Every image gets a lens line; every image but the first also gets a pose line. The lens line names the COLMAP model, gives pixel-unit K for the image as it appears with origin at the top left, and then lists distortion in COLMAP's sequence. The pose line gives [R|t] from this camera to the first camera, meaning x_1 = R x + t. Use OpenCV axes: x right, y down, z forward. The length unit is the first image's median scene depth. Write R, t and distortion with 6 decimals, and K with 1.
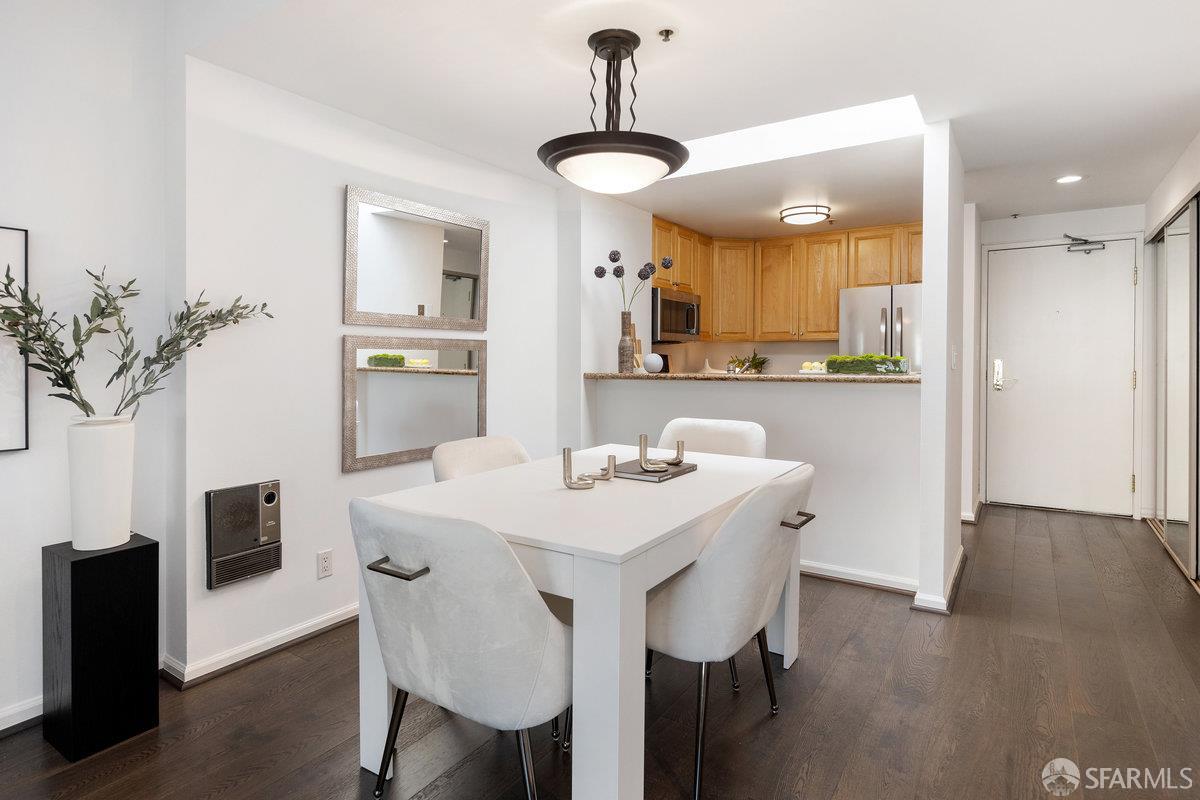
lens RADIAL K [[649.9, 0, 602.8], [0, 649.9, 370.4], [0, 0, 1]] dist [0.003997, 0.000659]
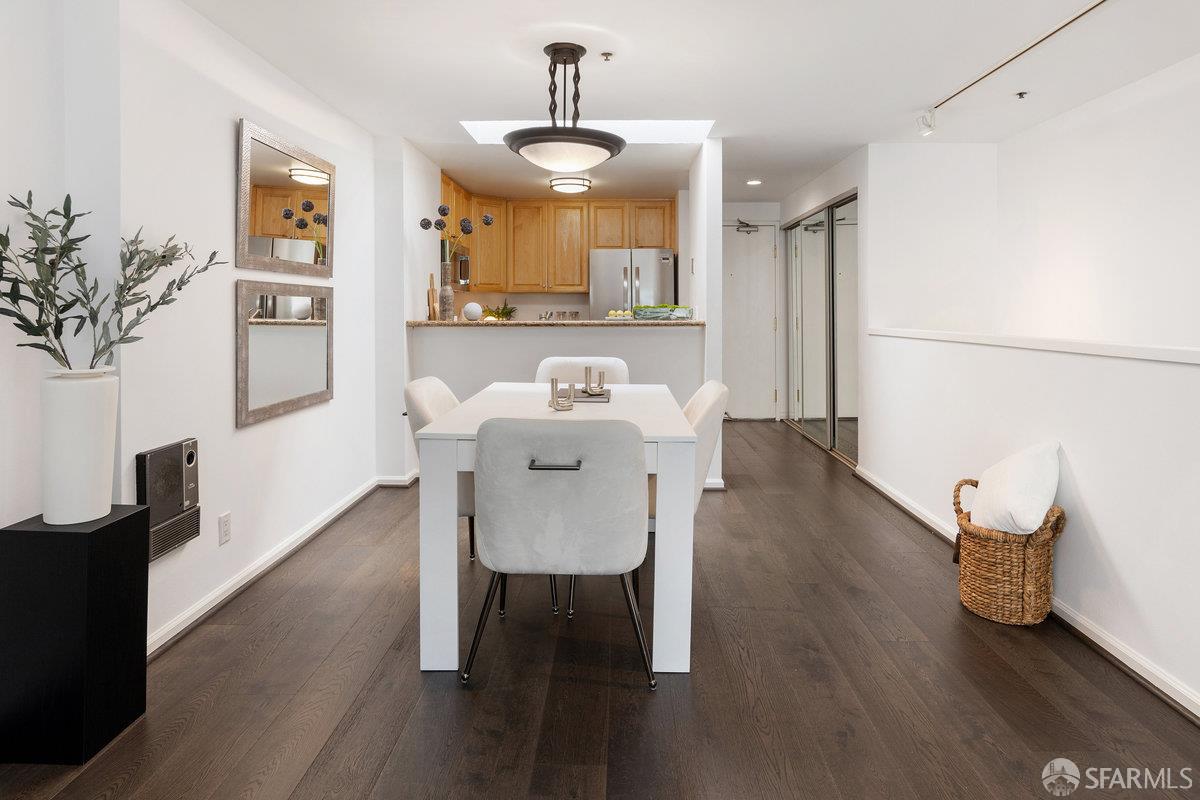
lens RADIAL K [[675.2, 0, 615.0], [0, 675.2, 316.1], [0, 0, 1]] dist [-0.000384, 0.000485]
pose [[0.840975, -0.002495, 0.541068, -0.449897], [0.007304, 0.999951, -0.006741, 0.007982], [-0.541025, 0.009621, 0.840952, -0.096911]]
